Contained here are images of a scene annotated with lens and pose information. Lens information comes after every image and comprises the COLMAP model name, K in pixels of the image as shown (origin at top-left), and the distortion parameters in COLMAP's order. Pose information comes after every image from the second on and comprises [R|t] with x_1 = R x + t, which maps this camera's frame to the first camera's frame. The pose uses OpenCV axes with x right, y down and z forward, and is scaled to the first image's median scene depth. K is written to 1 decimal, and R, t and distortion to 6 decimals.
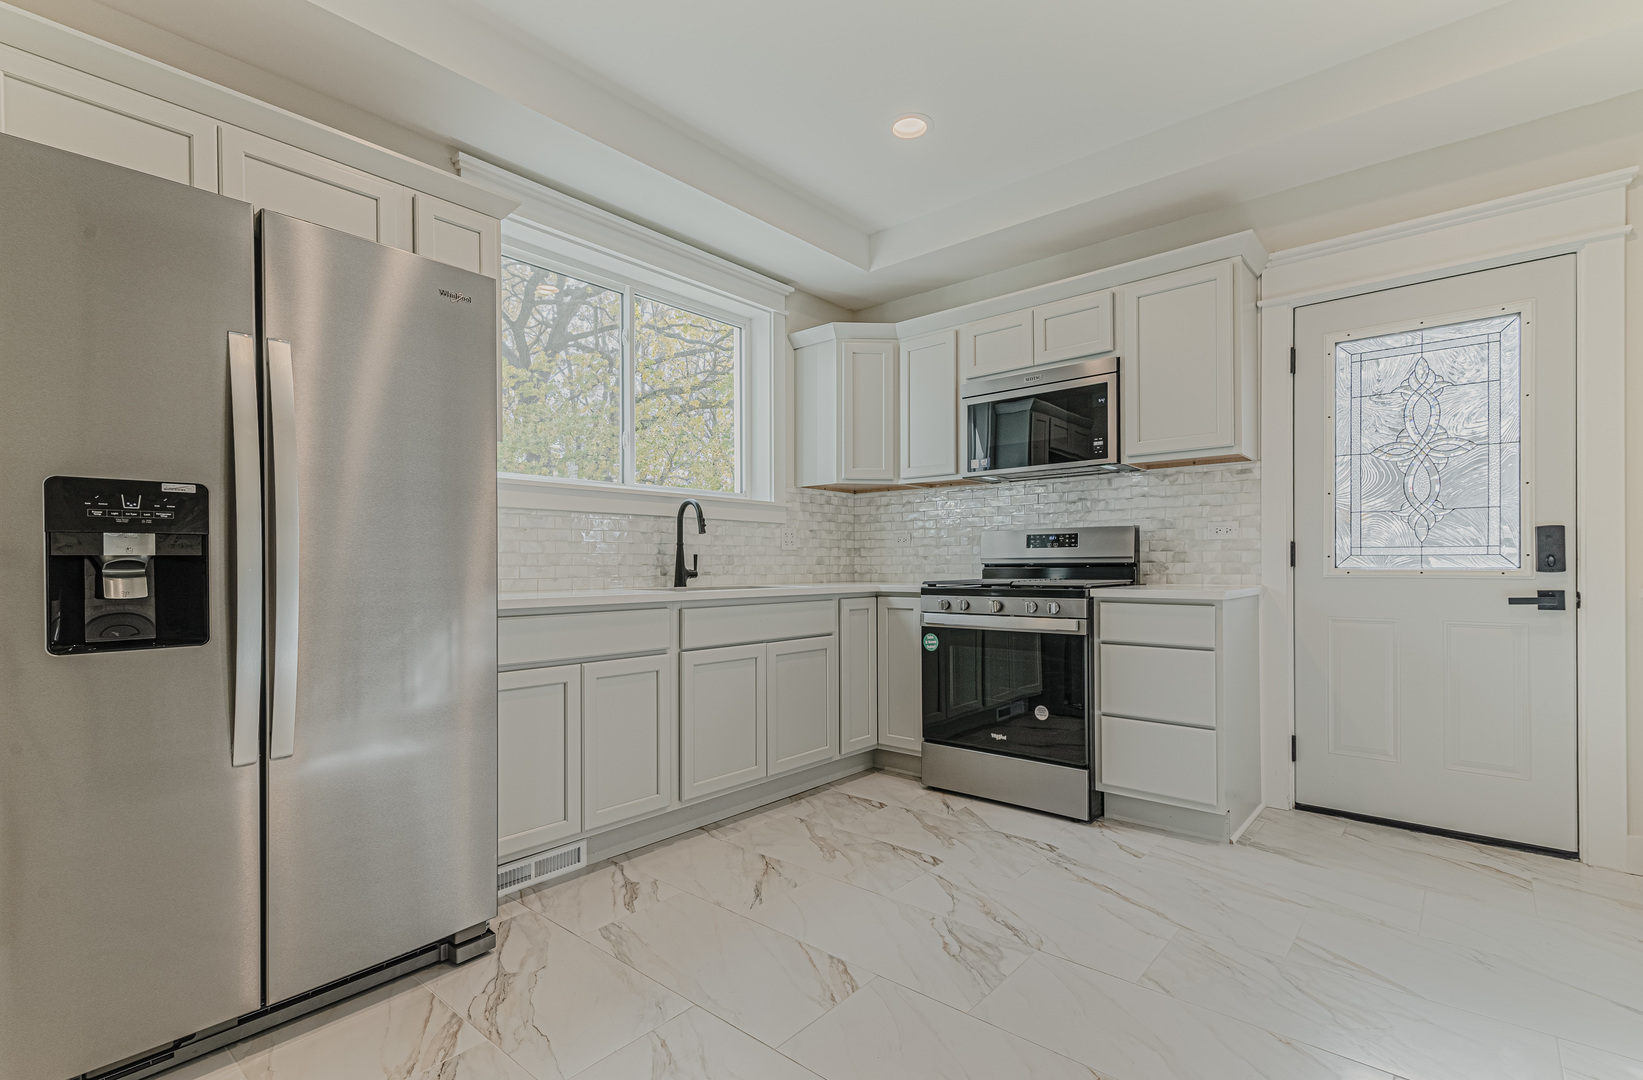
lens RADIAL K [[758.4, 0, 826.3], [0, 758.4, 562.1], [0, 0, 1]] dist [0.014095, -0.001362]
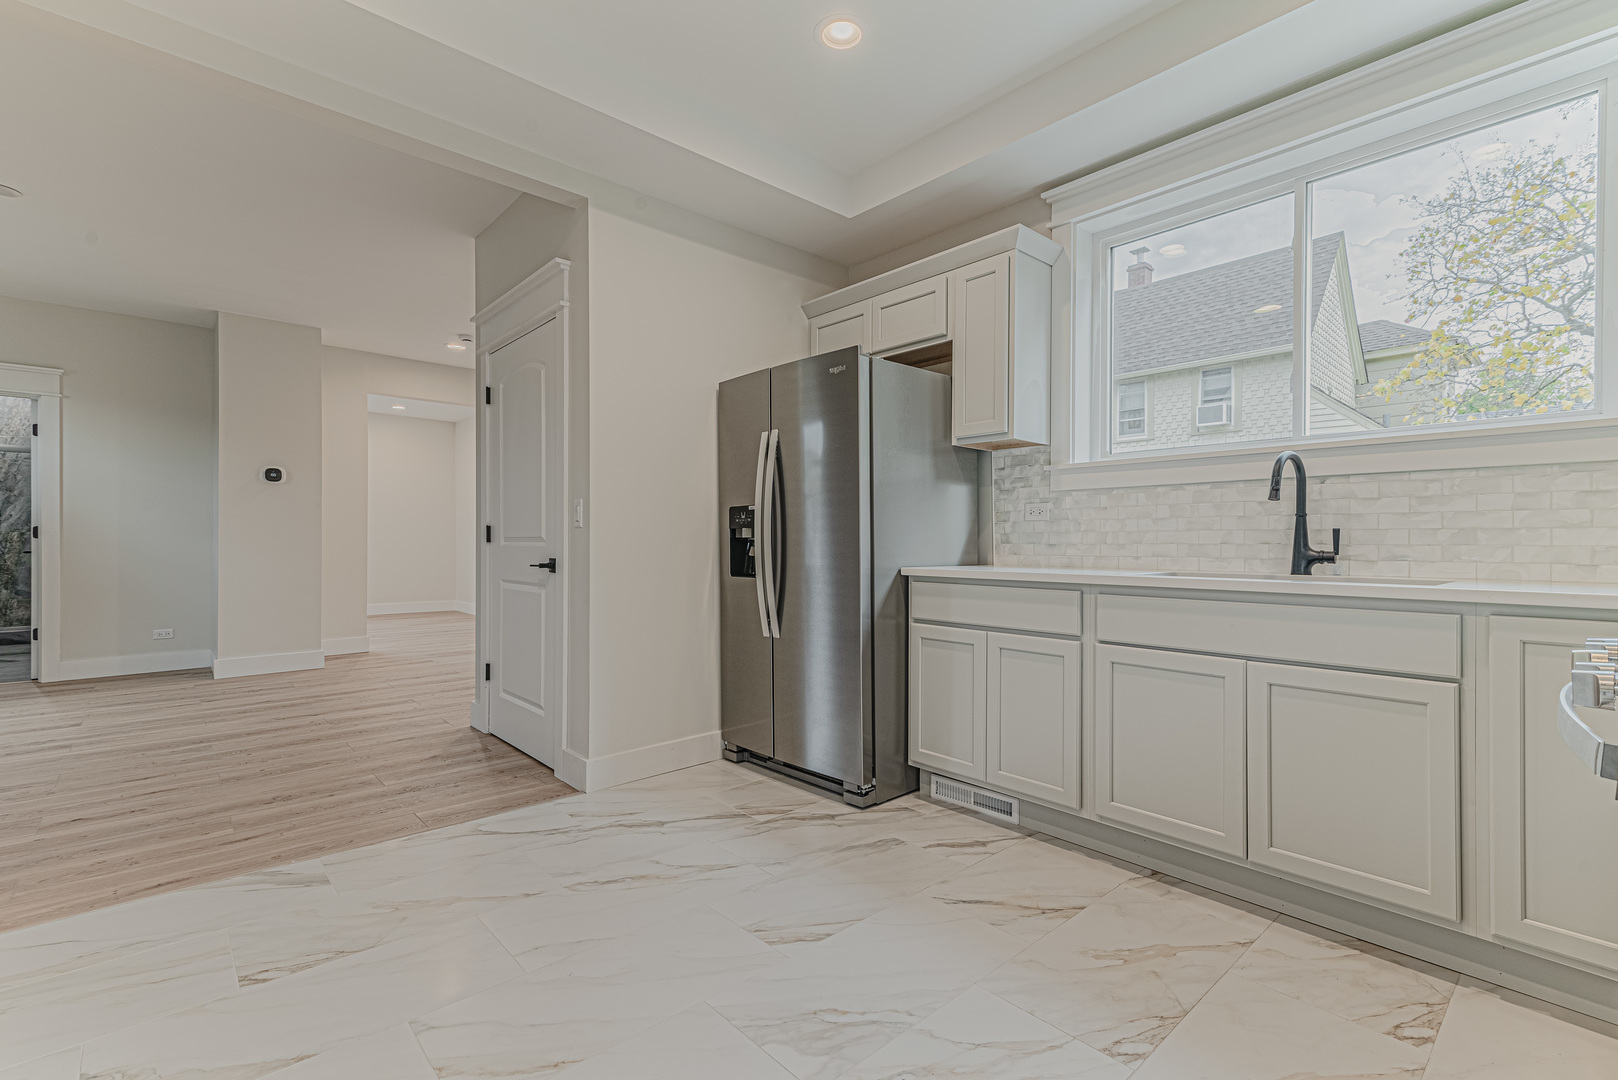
lens RADIAL K [[728.6, 0, 813.7], [0, 728.6, 543.6], [0, 0, 1]] dist [0.016513, 0.000084]
pose [[-0.127074, 0.003340, -0.991888, 0.623050], [-0.001370, 0.999993, 0.003543, 0.001639], [0.991892, 0.001809, -0.127069, 0.714839]]
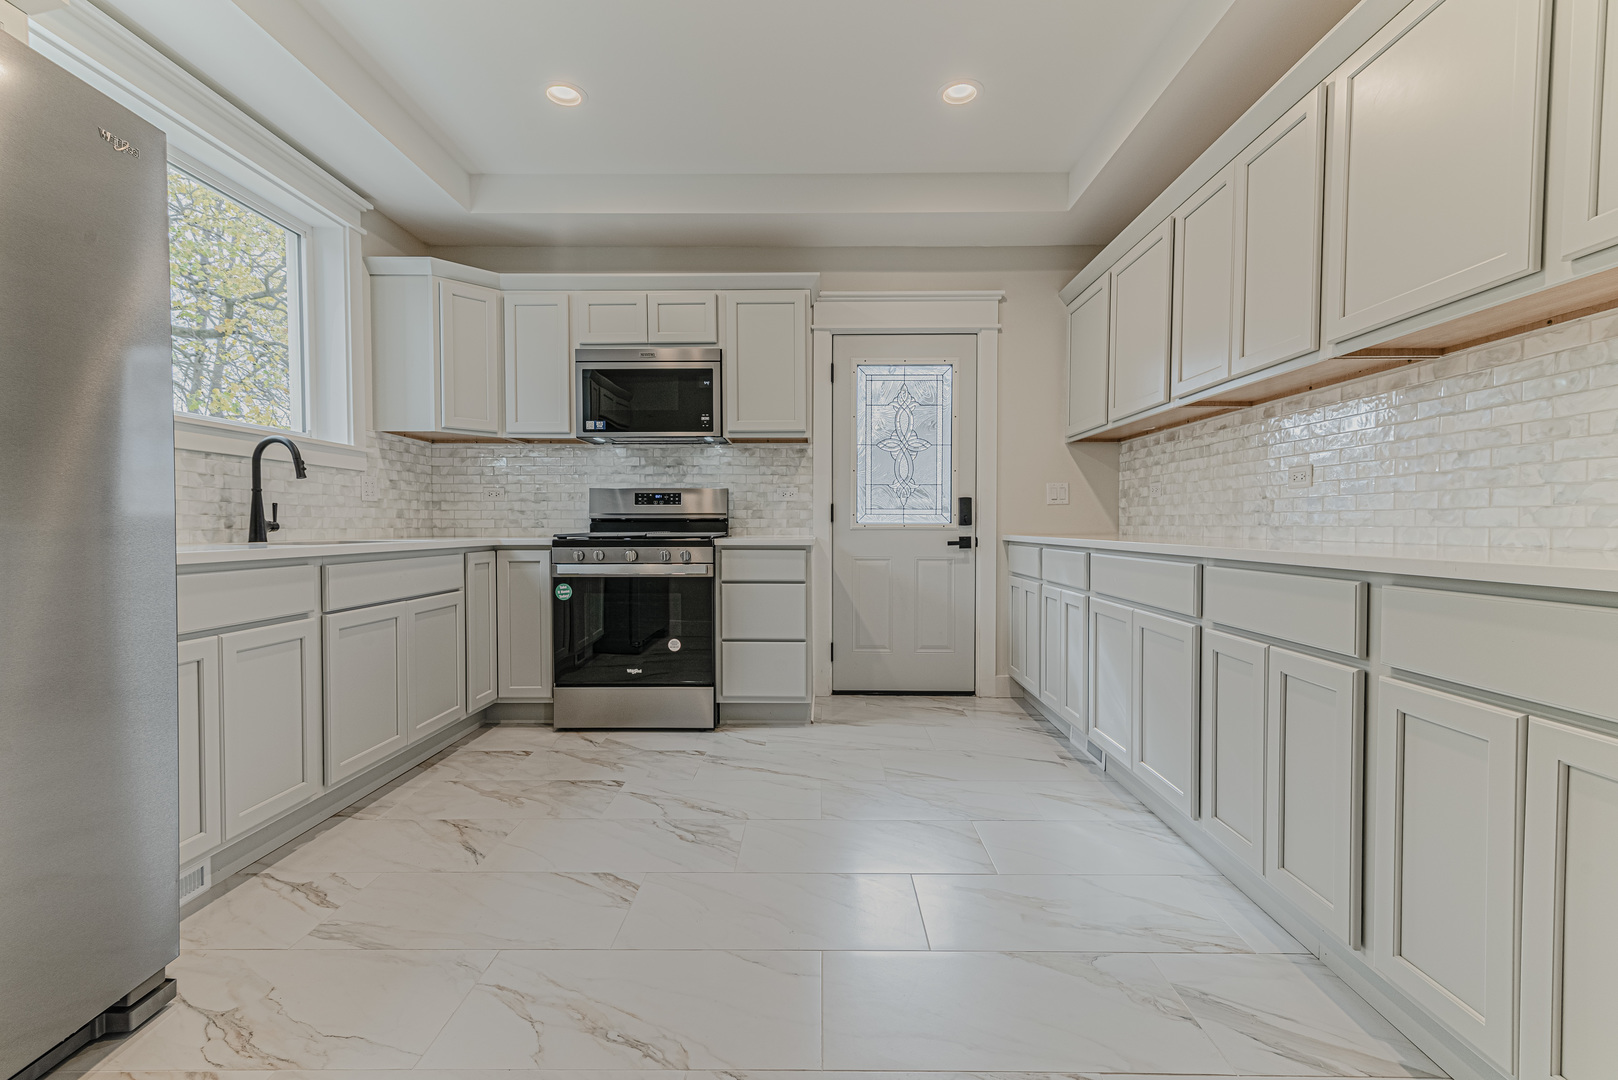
lens RADIAL K [[728.6, 0, 813.0], [0, 728.6, 541.7], [0, 0, 1]] dist [0.016513, 0.000084]
pose [[0.766696, -0.010998, 0.641916, -0.274674], [-0.006281, 0.999677, 0.024630, 0.009780], [-0.641980, -0.022915, 0.766379, 0.003783]]
